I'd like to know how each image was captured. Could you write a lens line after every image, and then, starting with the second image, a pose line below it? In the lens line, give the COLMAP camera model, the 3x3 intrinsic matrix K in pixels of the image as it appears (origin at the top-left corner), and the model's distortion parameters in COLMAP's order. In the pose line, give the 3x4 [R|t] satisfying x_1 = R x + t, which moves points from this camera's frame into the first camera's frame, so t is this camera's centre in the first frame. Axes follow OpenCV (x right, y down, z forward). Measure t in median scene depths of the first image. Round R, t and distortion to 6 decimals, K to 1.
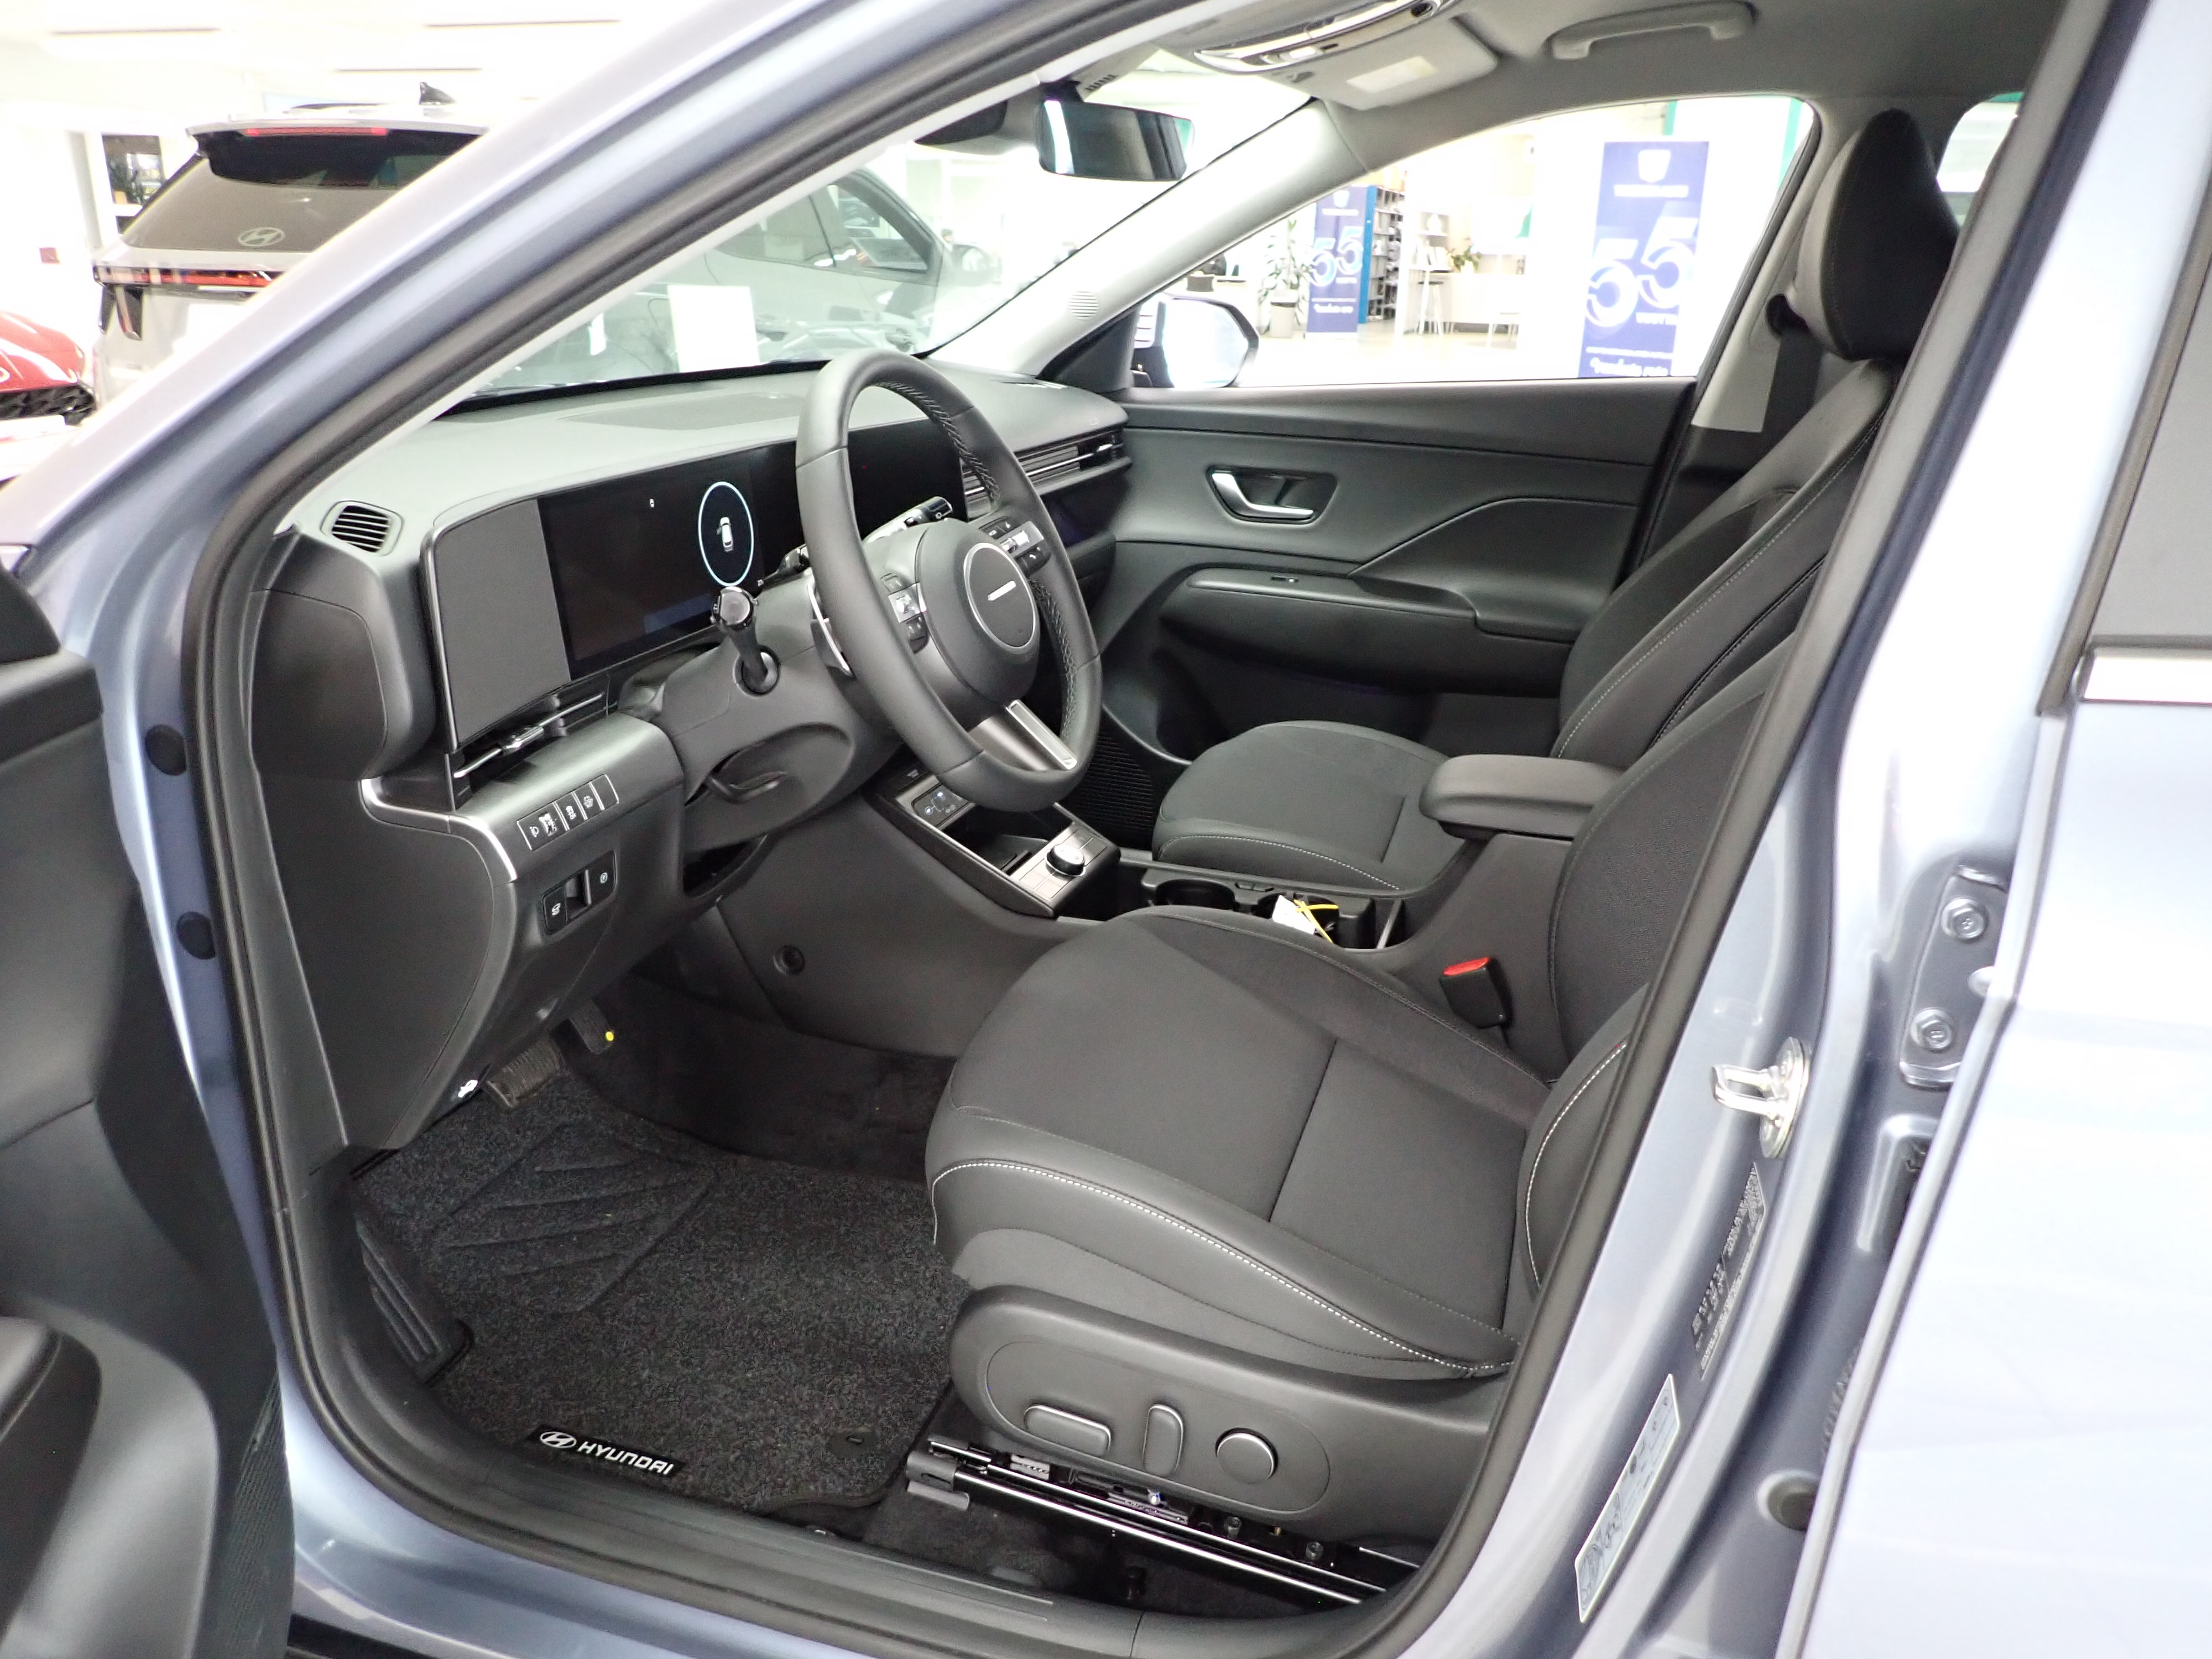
lens RADIAL K [[1599.7, 0, 1110.7], [0, 1599.7, 837.3], [0, 0, 1]] dist [0.014445, 0.004808]
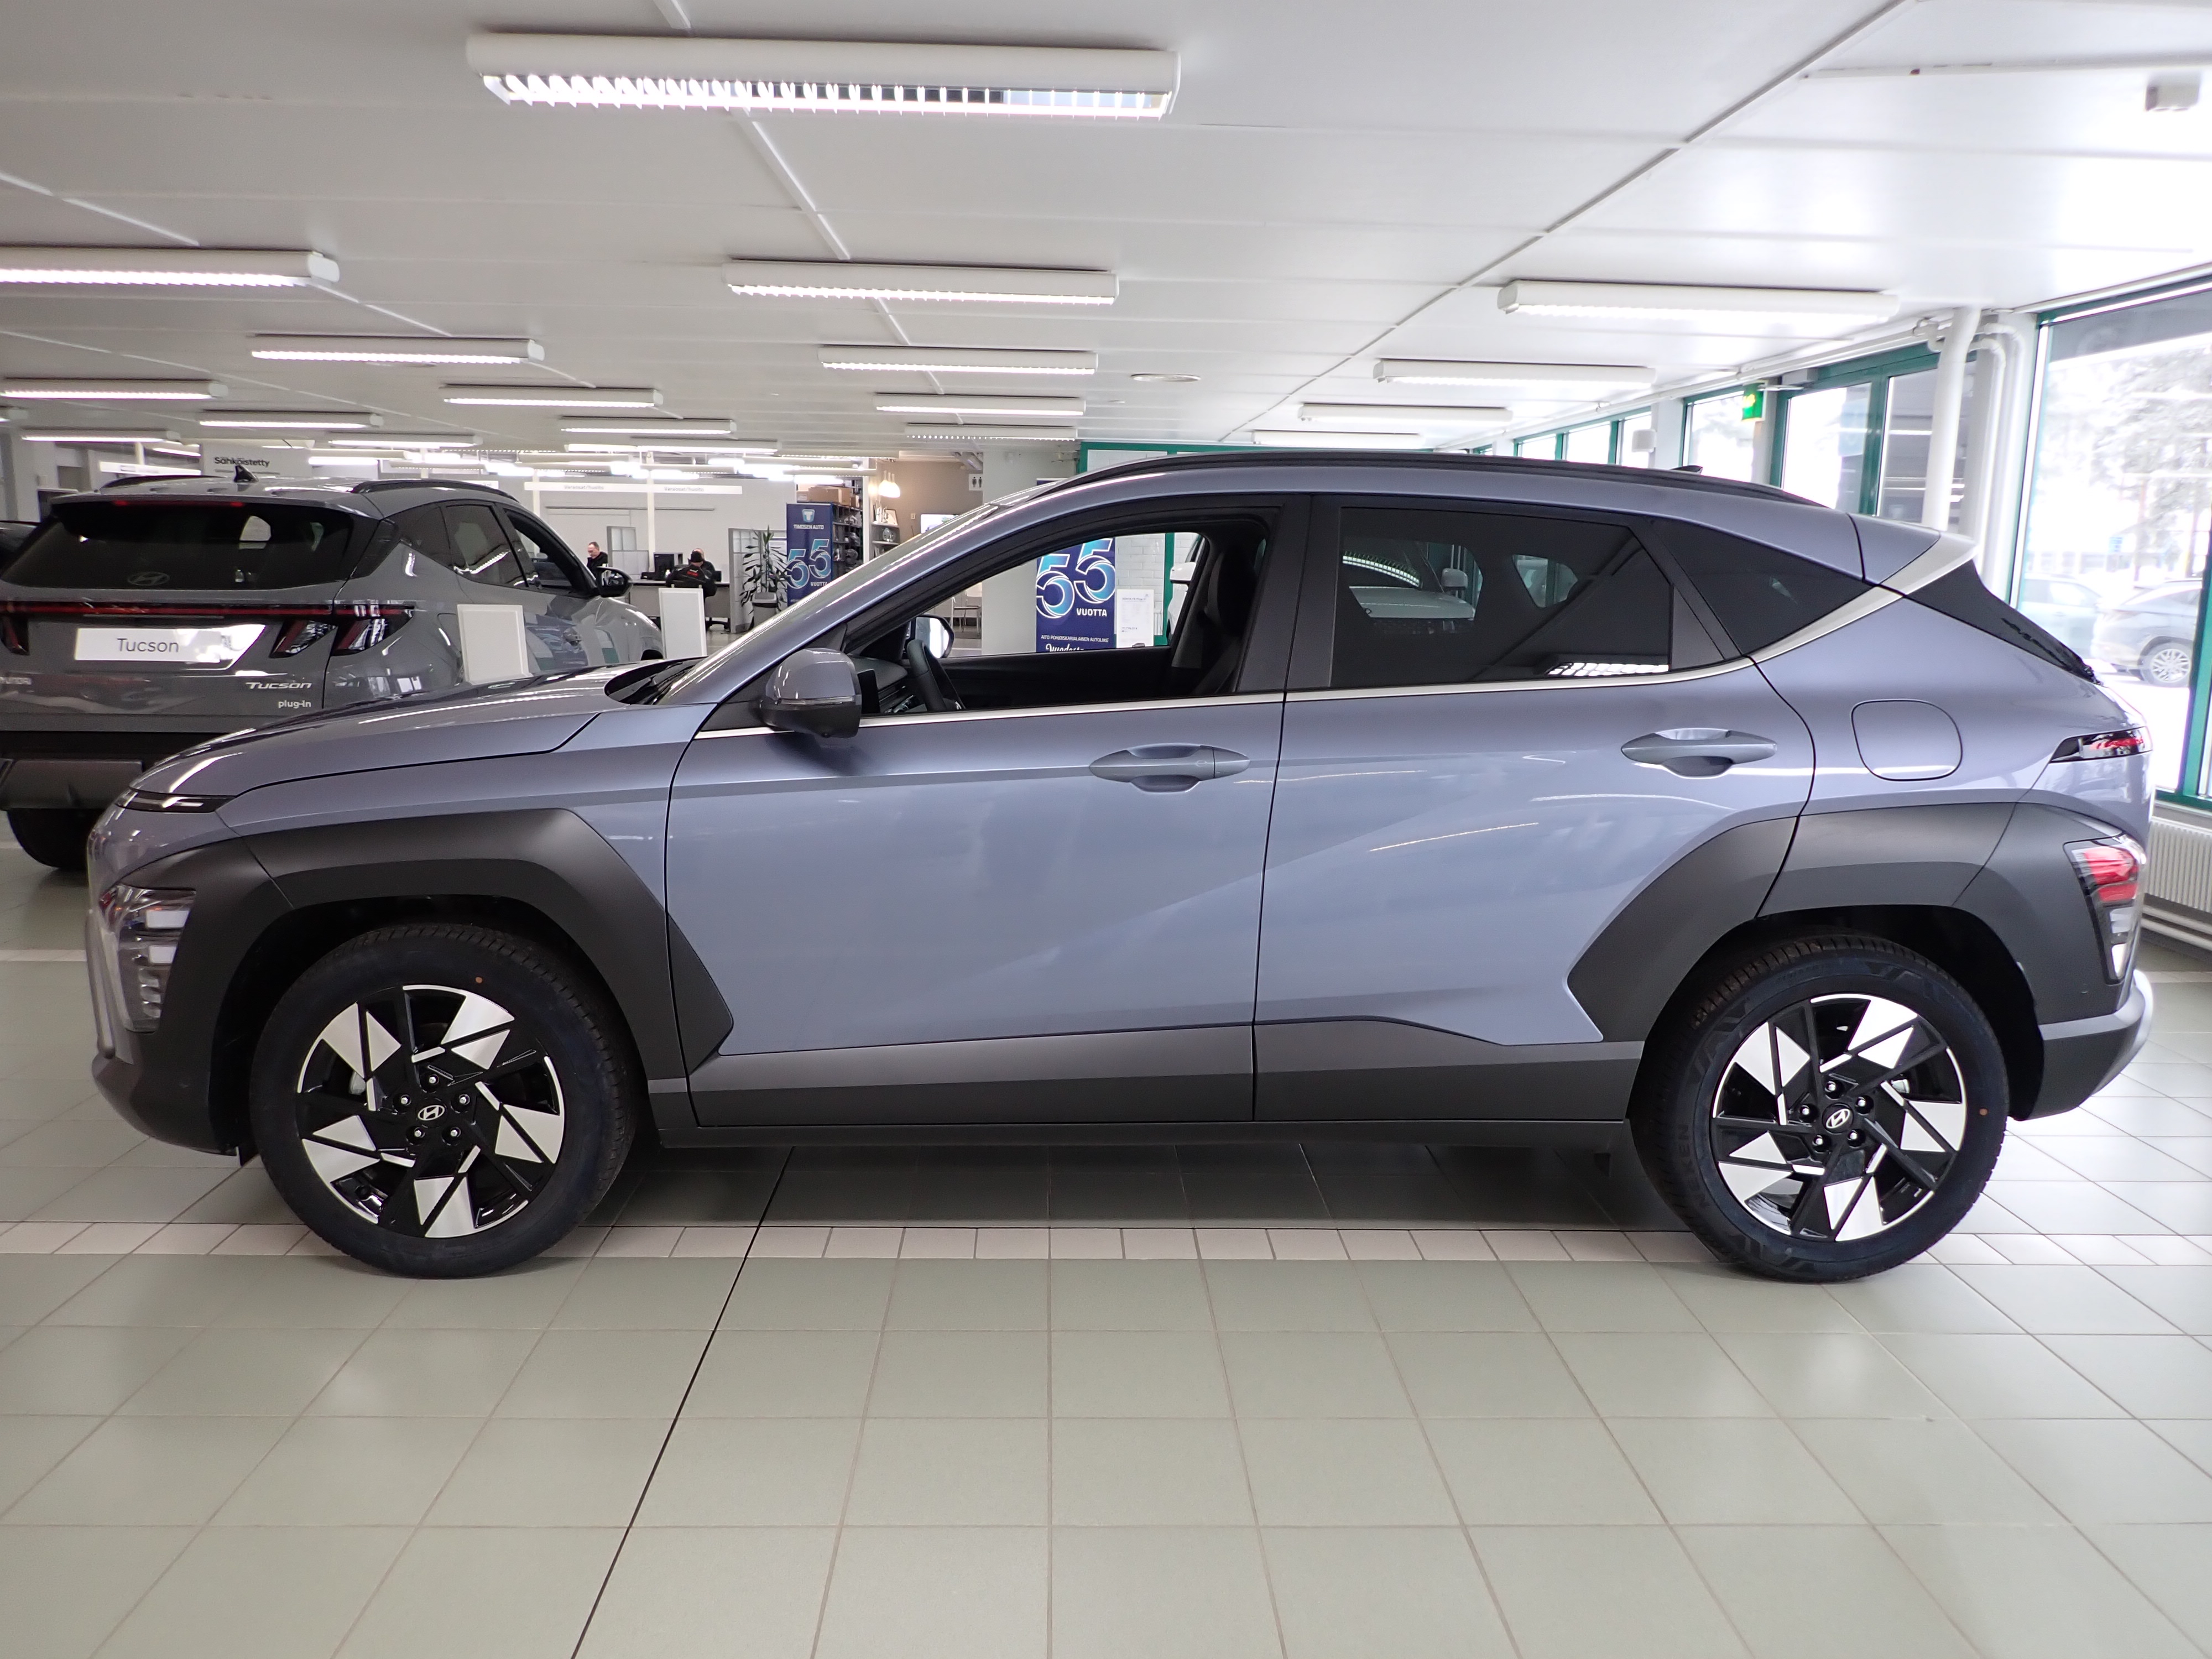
lens RADIAL K [[1599.7, 0, 1107.5], [0, 1599.7, 830.1], [0, 0, 1]] dist [0.014445, 0.004808]
pose [[0.943556, -0.063782, 0.325013, -0.071299], [0.120491, 0.980148, -0.157453, 0.047593], [-0.308518, 0.187727, 0.932510, -0.155227]]
